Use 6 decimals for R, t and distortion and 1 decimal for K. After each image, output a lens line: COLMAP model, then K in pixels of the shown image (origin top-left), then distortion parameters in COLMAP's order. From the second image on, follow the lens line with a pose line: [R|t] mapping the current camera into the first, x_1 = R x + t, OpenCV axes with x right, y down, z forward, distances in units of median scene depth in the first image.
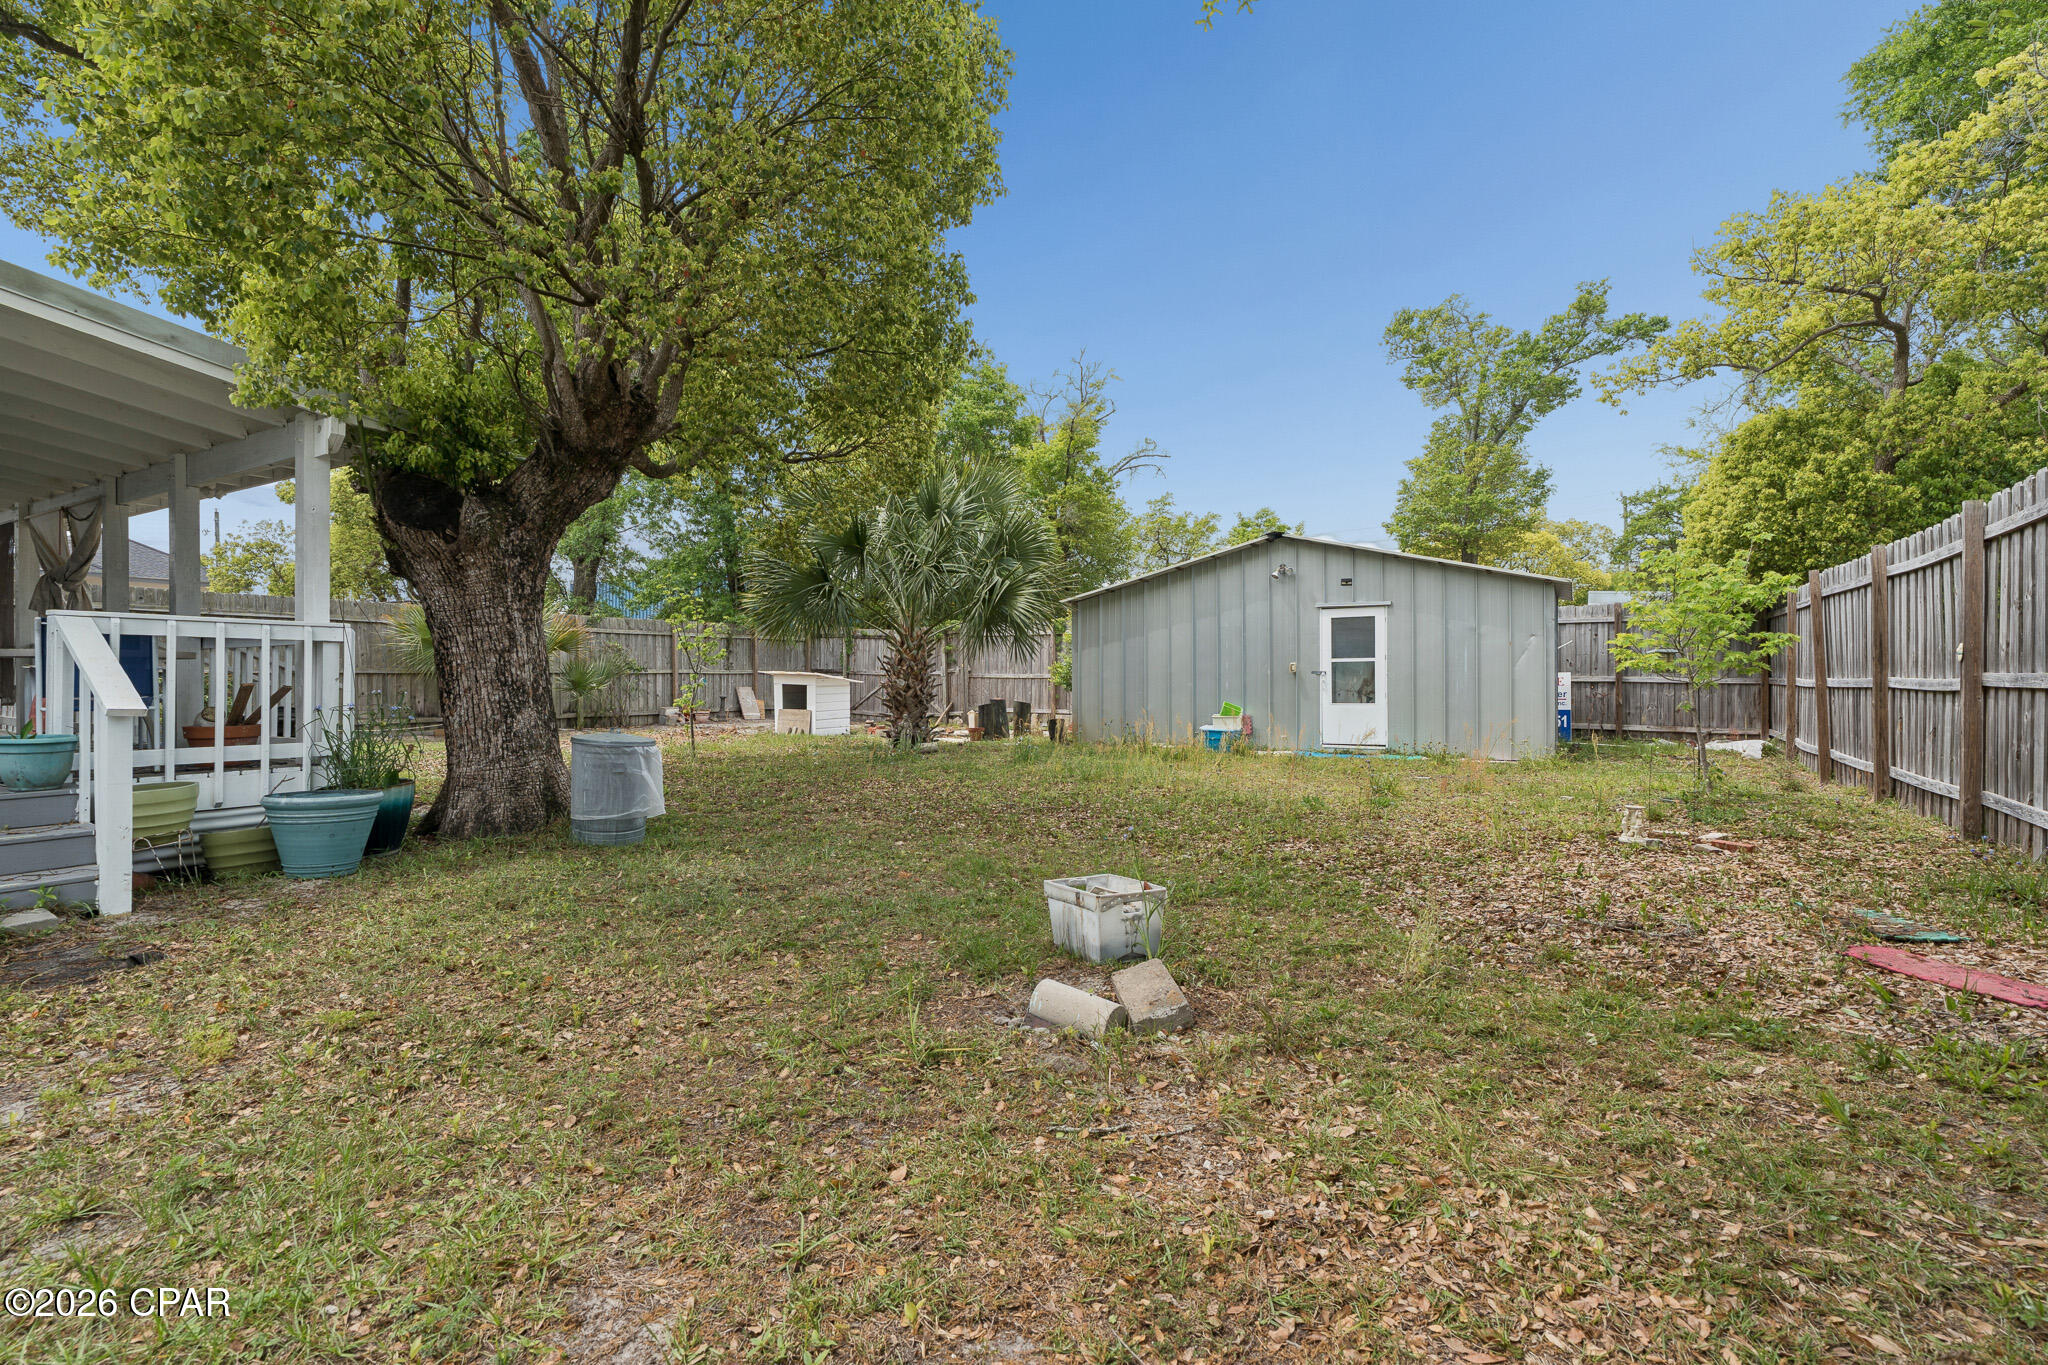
lens RADIAL K [[918.7, 0, 1018.5], [0, 918.7, 684.7], [0, 0, 1]] dist [-0.018457, 0.000205]
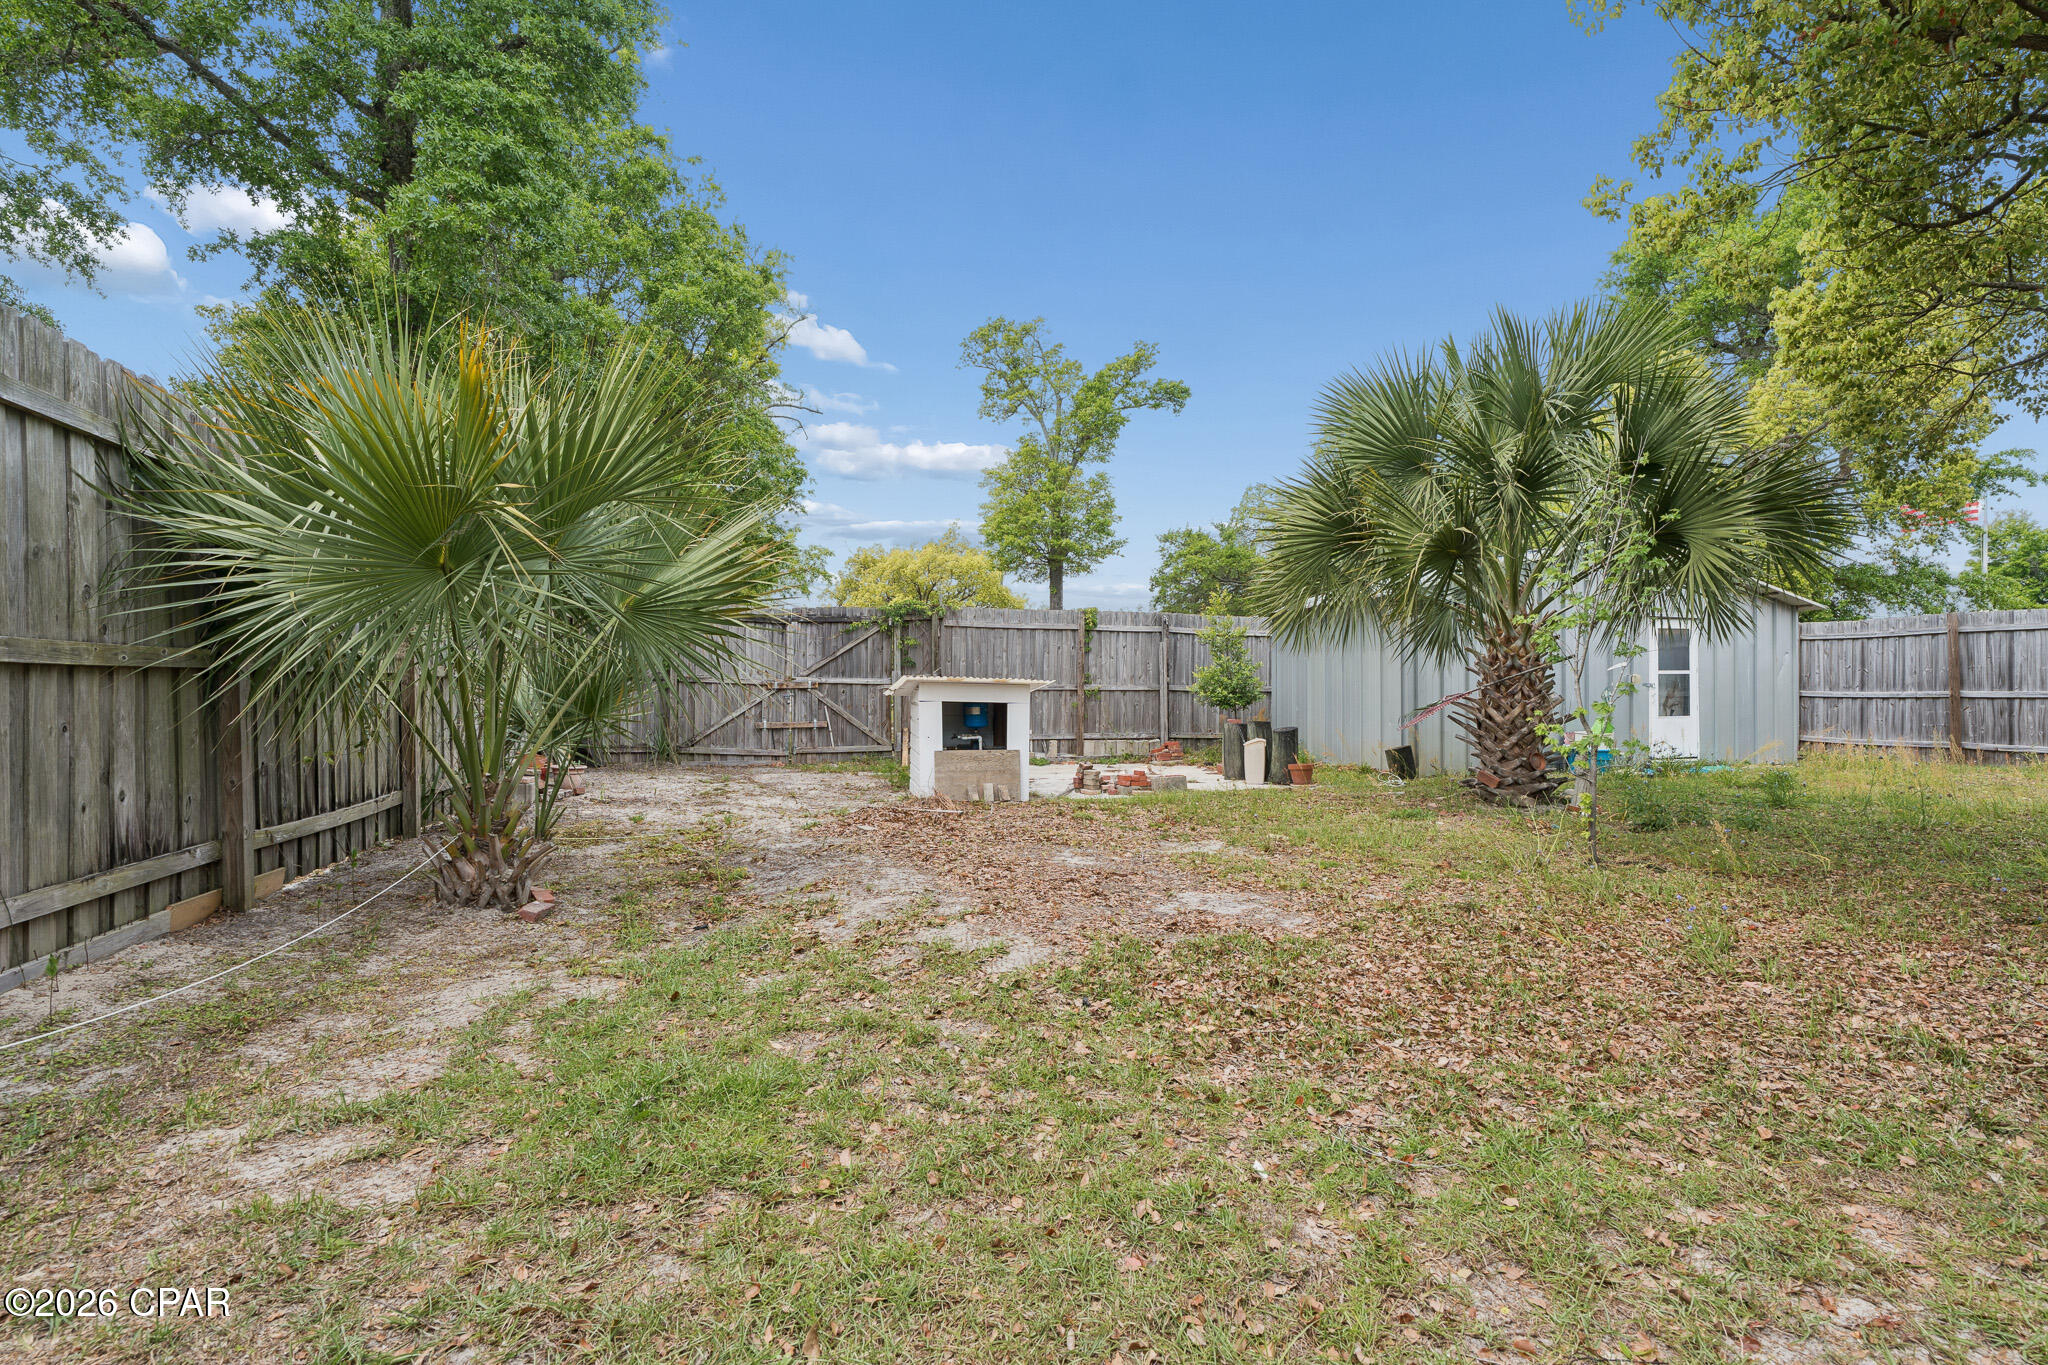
lens RADIAL K [[918.7, 0, 1018.5], [0, 918.7, 684.7], [0, 0, 1]] dist [-0.018457, 0.000205]
pose [[0.681034, 0.005394, 0.732232, -0.594564], [0.003755, 0.999934, -0.010859, -0.004717], [-0.732242, 0.010145, 0.680969, 0.642701]]
